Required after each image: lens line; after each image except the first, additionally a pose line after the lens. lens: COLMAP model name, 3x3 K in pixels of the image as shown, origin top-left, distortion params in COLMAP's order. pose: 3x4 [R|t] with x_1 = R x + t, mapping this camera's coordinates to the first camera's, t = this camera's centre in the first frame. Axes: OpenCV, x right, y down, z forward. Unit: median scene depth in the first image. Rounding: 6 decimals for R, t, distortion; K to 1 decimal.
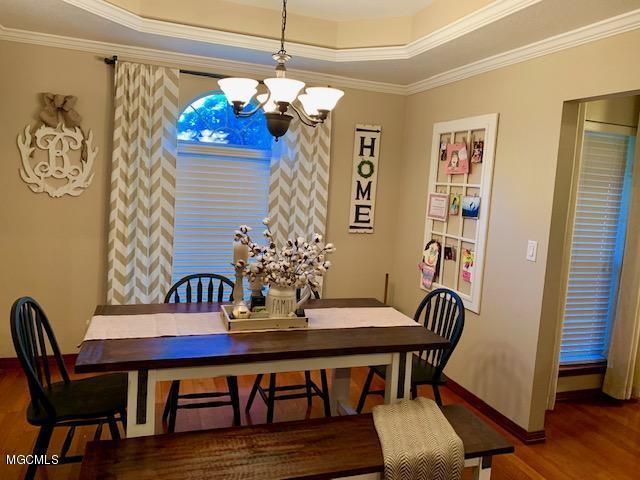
lens RADIAL K [[488.6, 0, 321.6], [0, 488.6, 235.3], [0, 0, 1]] dist [0.040266, -0.051771]
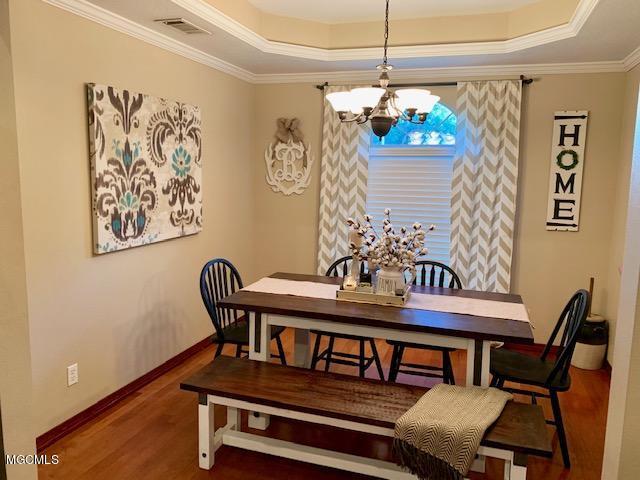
lens RADIAL K [[488.6, 0, 320.4], [0, 488.6, 236.2], [0, 0, 1]] dist [0.040266, -0.051771]
pose [[0.791161, 0.035993, -0.610548, 0.350919], [-0.040374, 0.999163, 0.006585, 0.022207], [0.610274, 0.019440, 0.791952, 0.000345]]
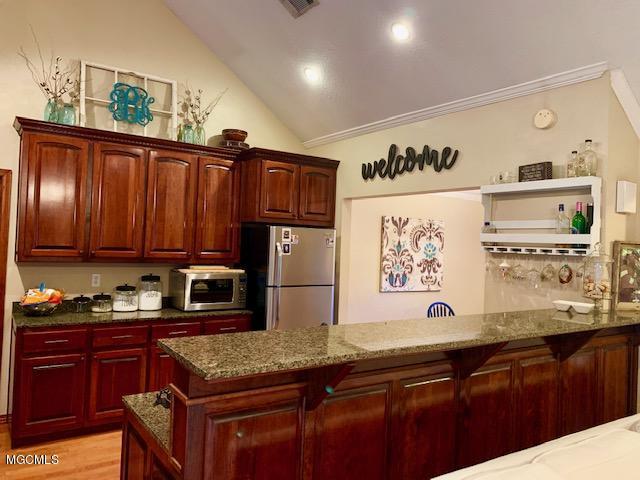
lens RADIAL K [[488.6, 0, 316.9], [0, 488.6, 235.8], [0, 0, 1]] dist [0.040266, -0.051771]
pose [[0.251708, -0.081052, -0.964403, 1.361493], [-0.132632, 0.984196, -0.117333, 0.126352], [0.958672, 0.157445, 0.236980, -0.292936]]
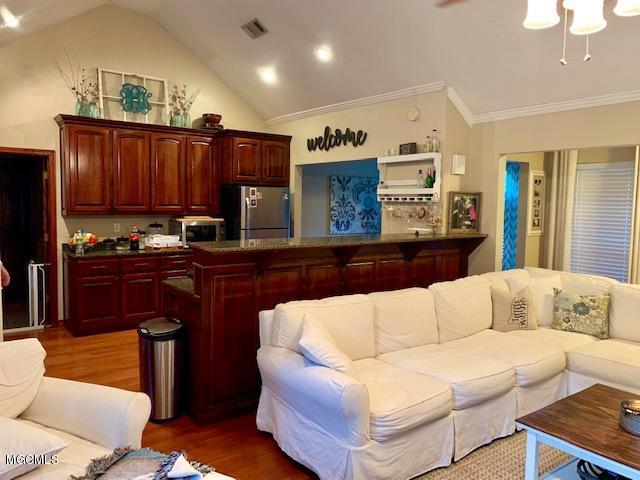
lens RADIAL K [[488.6, 0, 316.4], [0, 488.6, 232.7], [0, 0, 1]] dist [0.040266, -0.051771]
pose [[0.294086, -0.007705, -0.955748, 1.957127], [-0.105538, 0.993591, -0.040484, 0.185492], [0.949934, 0.112773, 0.291388, -0.358282]]
